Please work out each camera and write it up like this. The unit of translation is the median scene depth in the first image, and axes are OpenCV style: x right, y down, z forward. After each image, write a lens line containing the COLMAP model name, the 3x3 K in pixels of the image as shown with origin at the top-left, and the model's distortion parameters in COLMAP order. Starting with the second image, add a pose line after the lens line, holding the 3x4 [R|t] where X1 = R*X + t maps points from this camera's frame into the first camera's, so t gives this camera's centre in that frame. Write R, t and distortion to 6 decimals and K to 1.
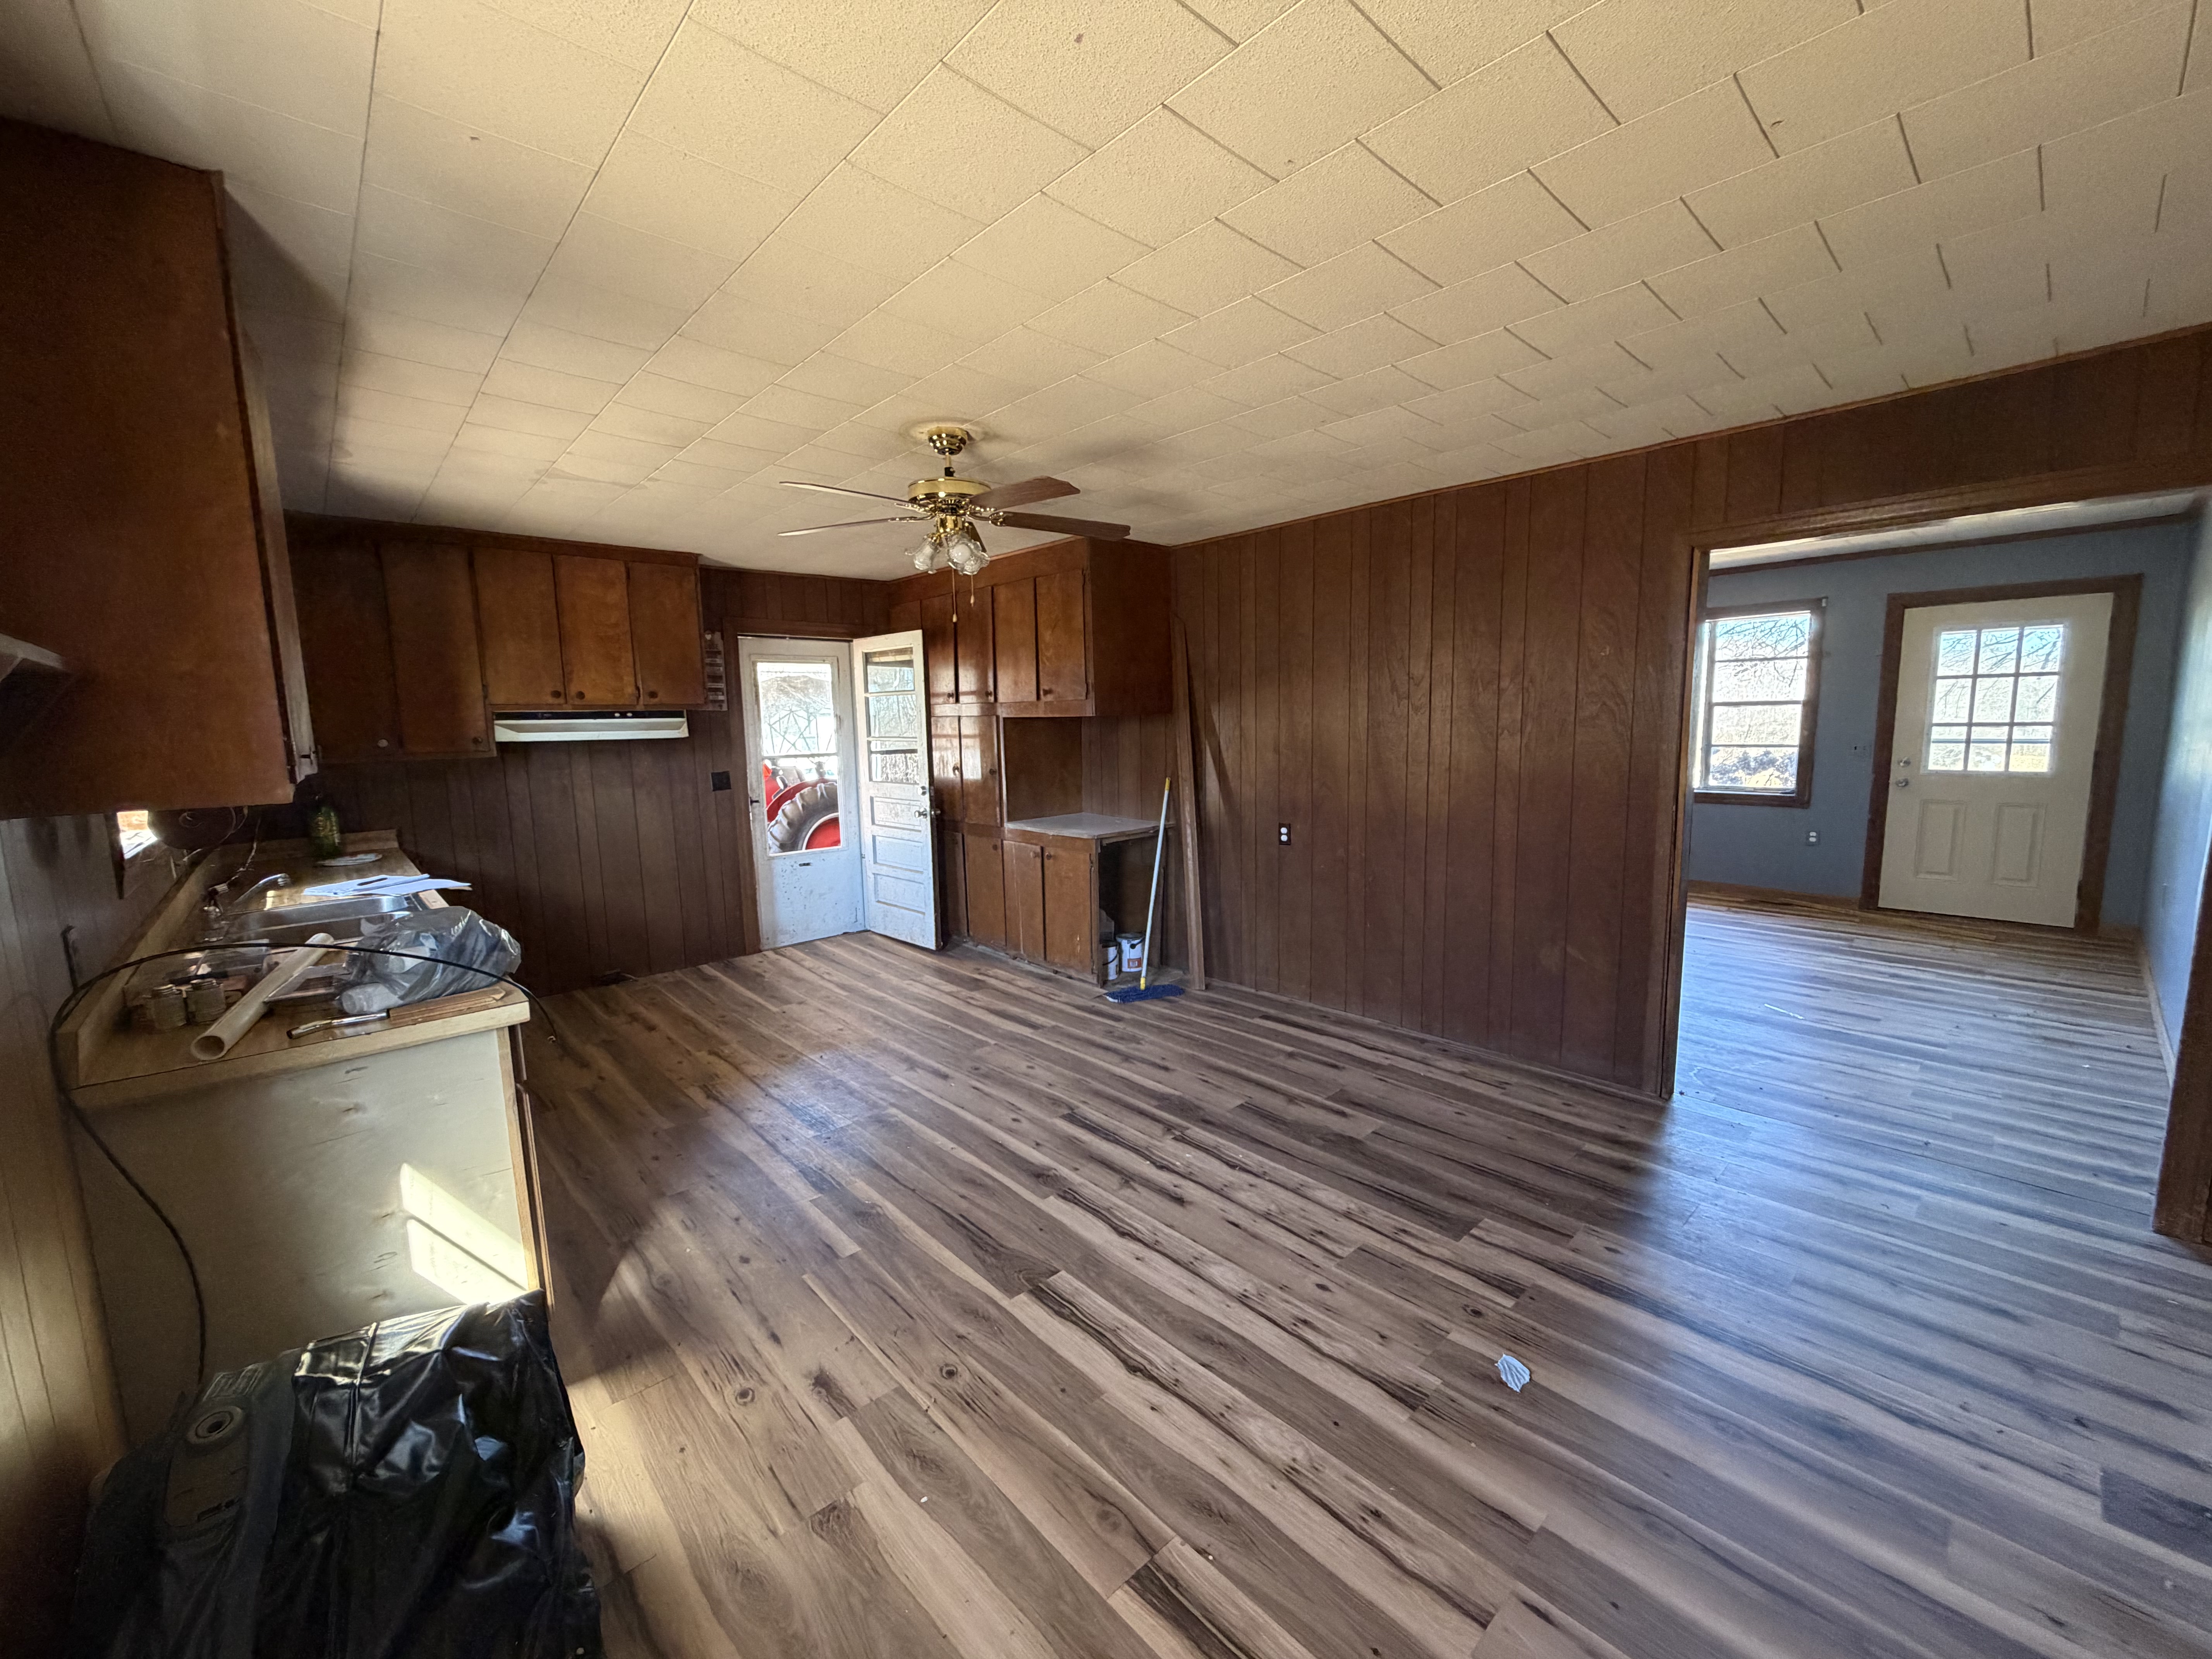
lens RADIAL K [[873.9, 0, 1102.4], [0, 873.9, 834.6], [0, 0, 1]] dist [-0.000982, -0.000206]
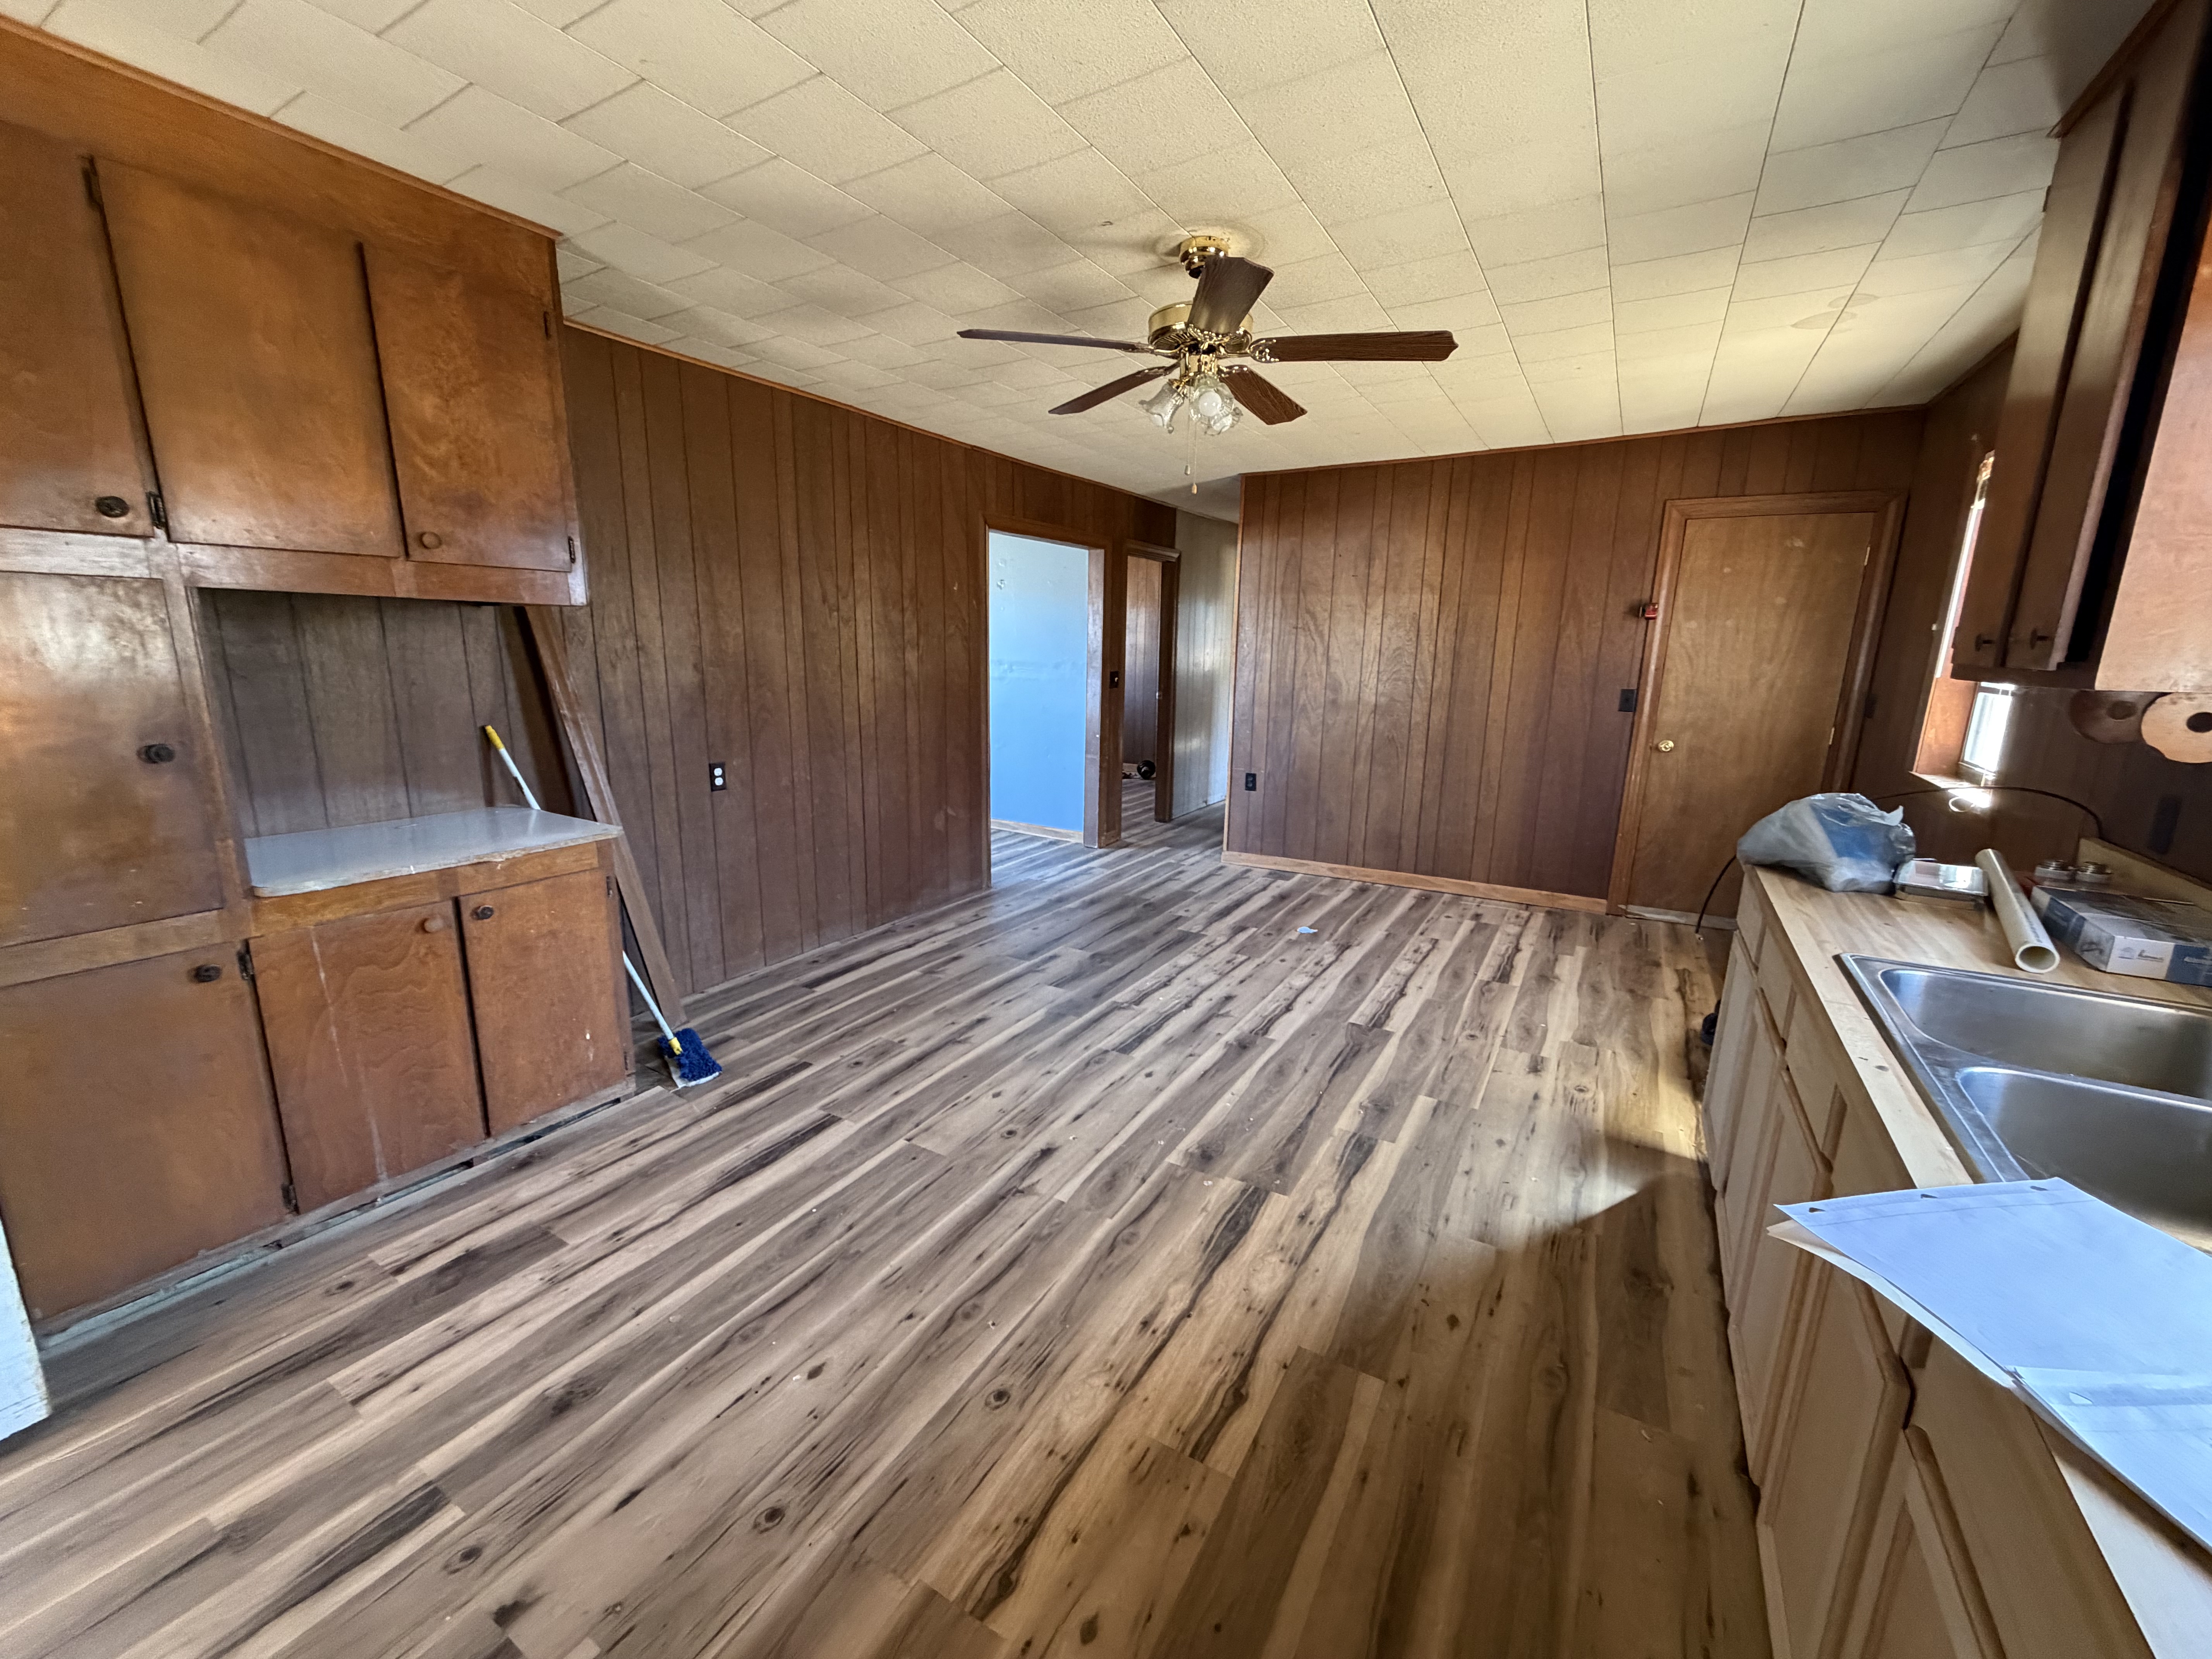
lens RADIAL K [[873.9, 0, 1102.4], [0, 873.9, 834.6], [0, 0, 1]] dist [-0.000982, -0.000206]
pose [[-0.284067, -0.187983, 0.940196, -0.903270], [0.118998, 0.966098, 0.229116, -0.126142], [-0.951391, 0.176966, -0.252067, 1.256175]]
